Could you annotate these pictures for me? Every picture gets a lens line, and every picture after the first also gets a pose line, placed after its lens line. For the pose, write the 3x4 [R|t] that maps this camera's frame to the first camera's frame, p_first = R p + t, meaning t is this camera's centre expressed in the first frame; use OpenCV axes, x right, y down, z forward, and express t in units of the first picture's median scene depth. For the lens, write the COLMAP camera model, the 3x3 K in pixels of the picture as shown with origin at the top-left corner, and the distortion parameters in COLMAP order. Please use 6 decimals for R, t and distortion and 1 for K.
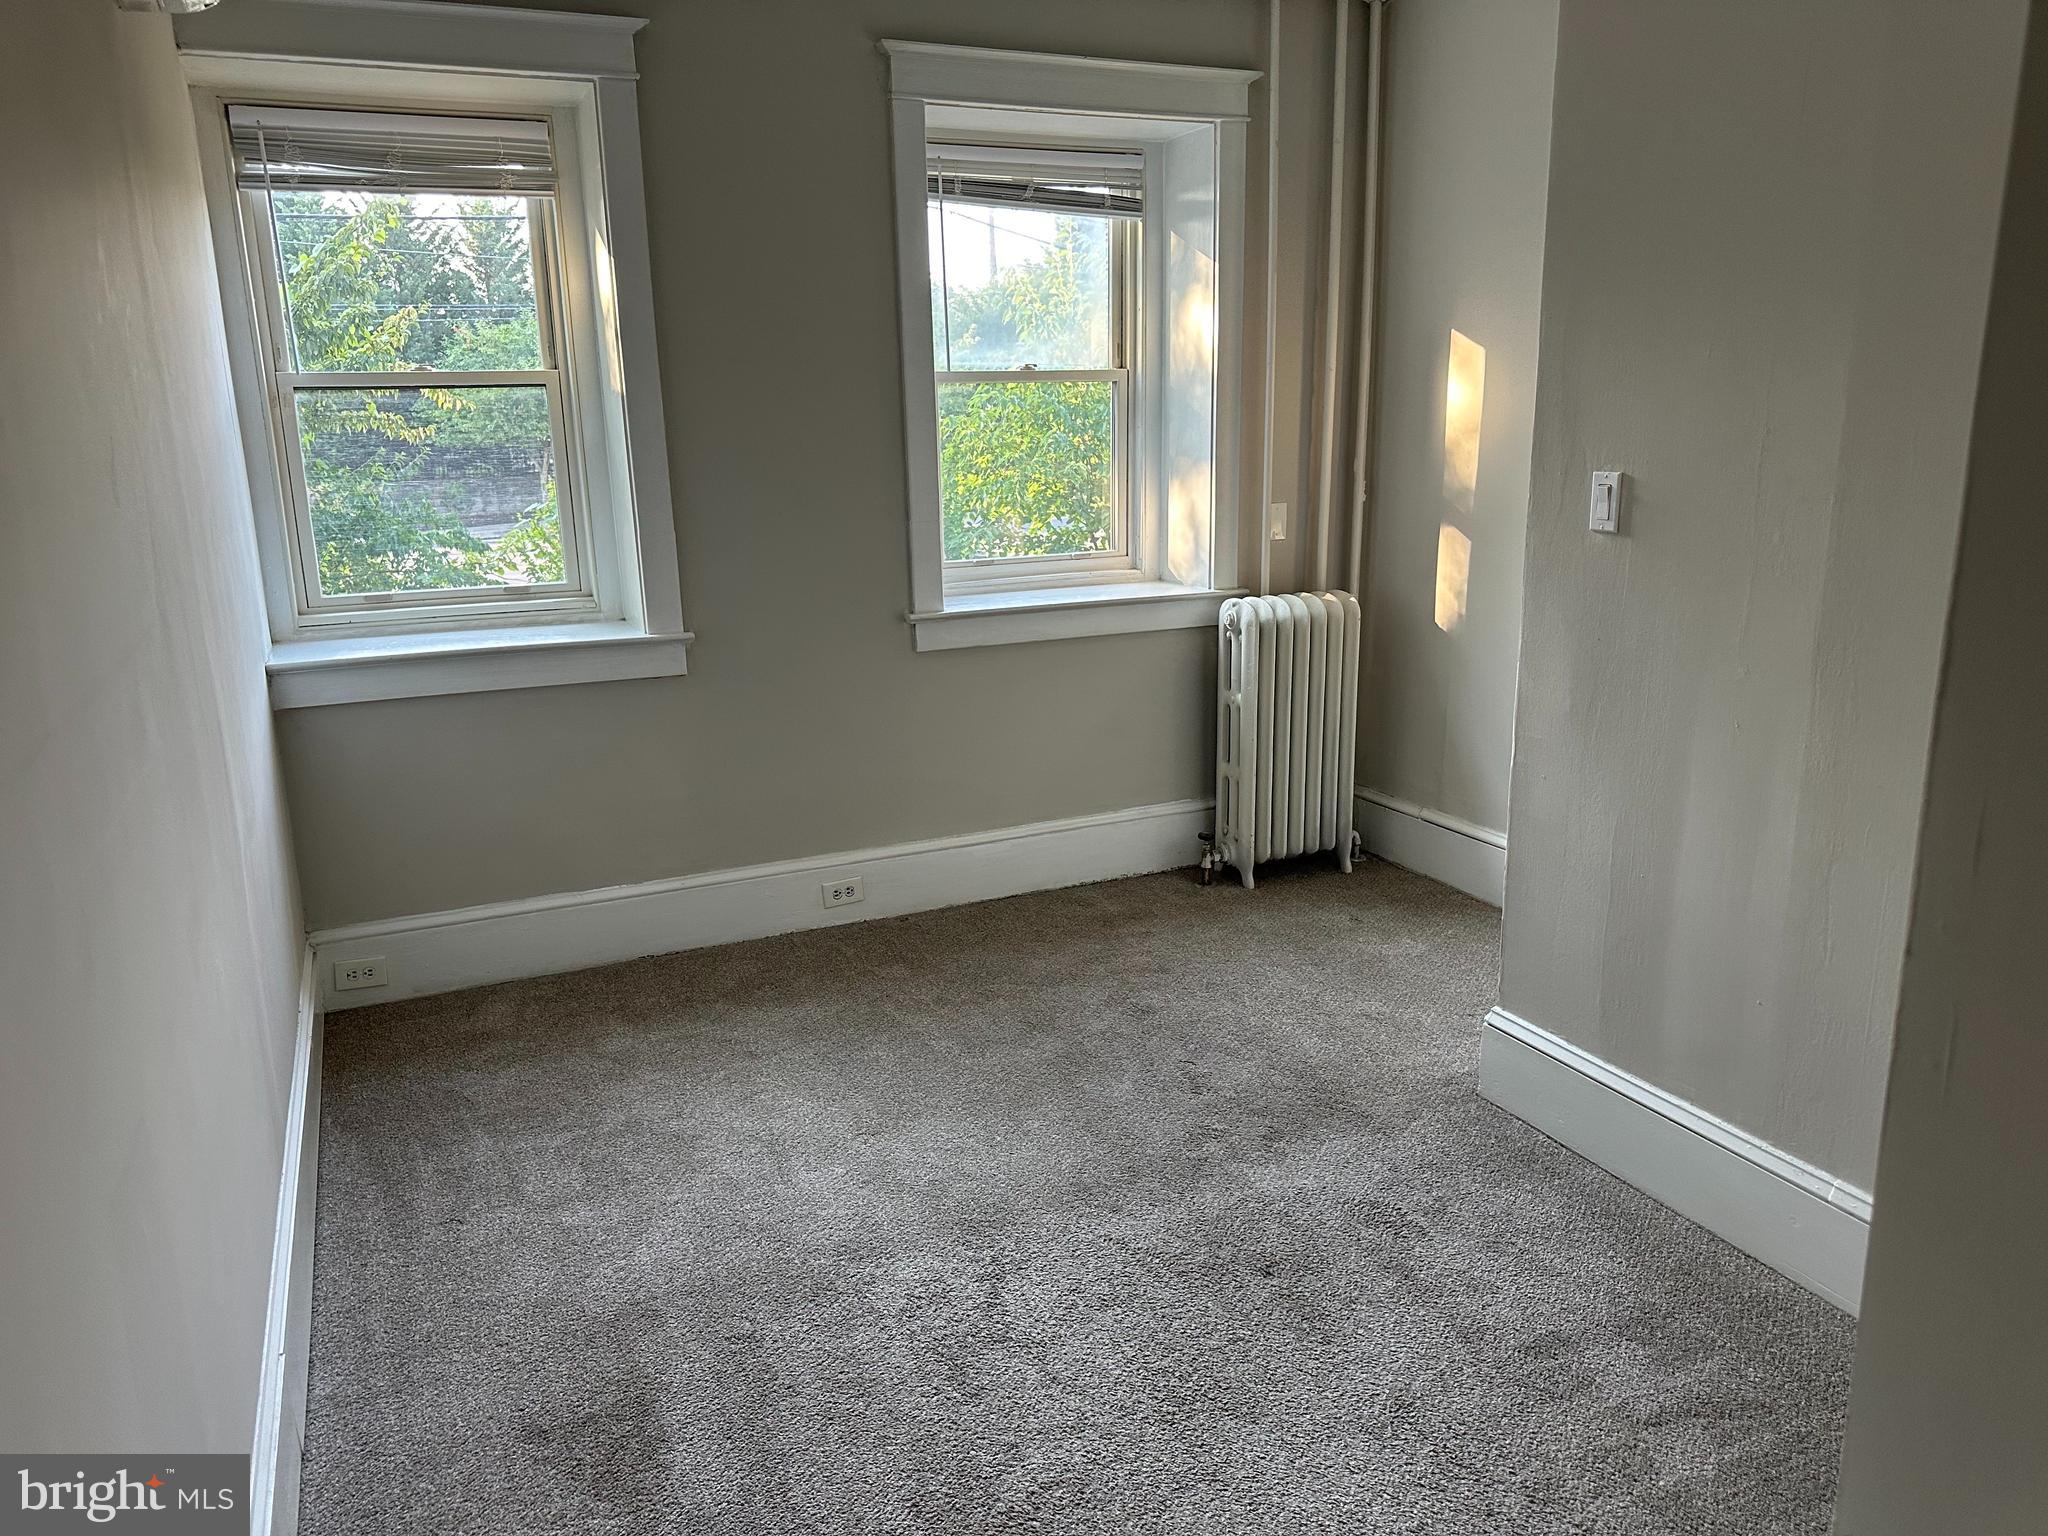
lens RADIAL K [[1452.9, 0, 1027.8], [0, 1452.9, 781.0], [0, 0, 1]] dist [0.177256, -0.367558]
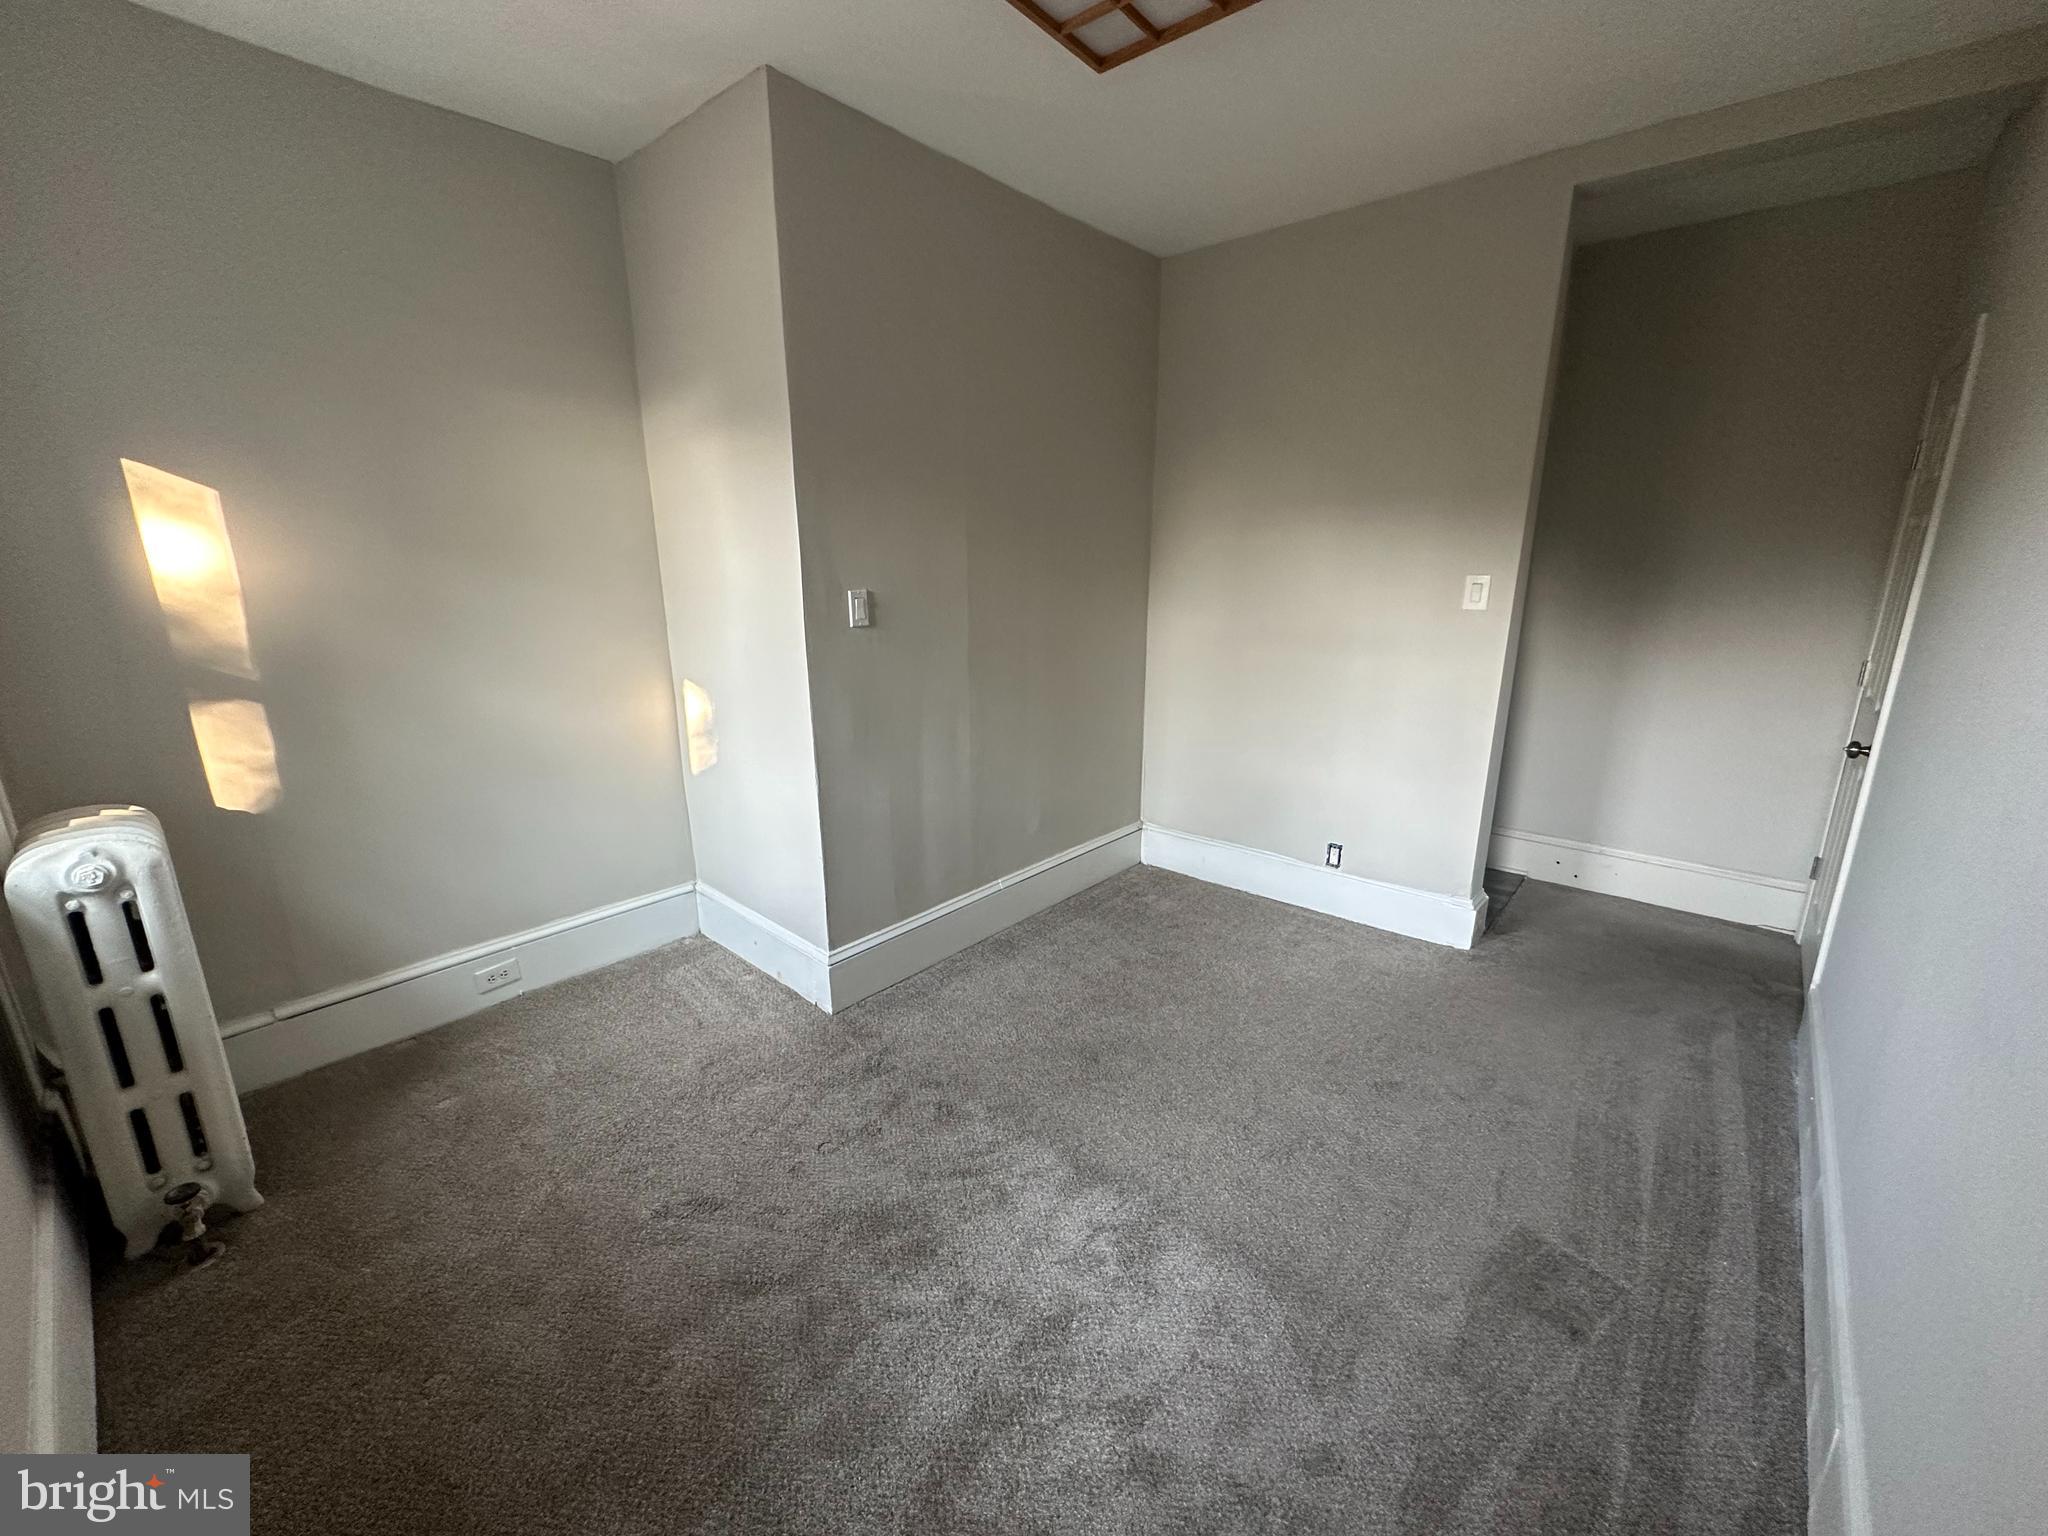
lens RADIAL K [[823.8, 0, 1024.0], [0, 823.8, 768.0], [0, 0, 1]] dist [-0.002249, 0.000196]
pose [[-0.396825, -0.214281, 0.892532, -0.401058], [0.240976, 0.913942, 0.326560, -0.209258], [-0.885698, 0.344666, -0.311038, 0.881308]]
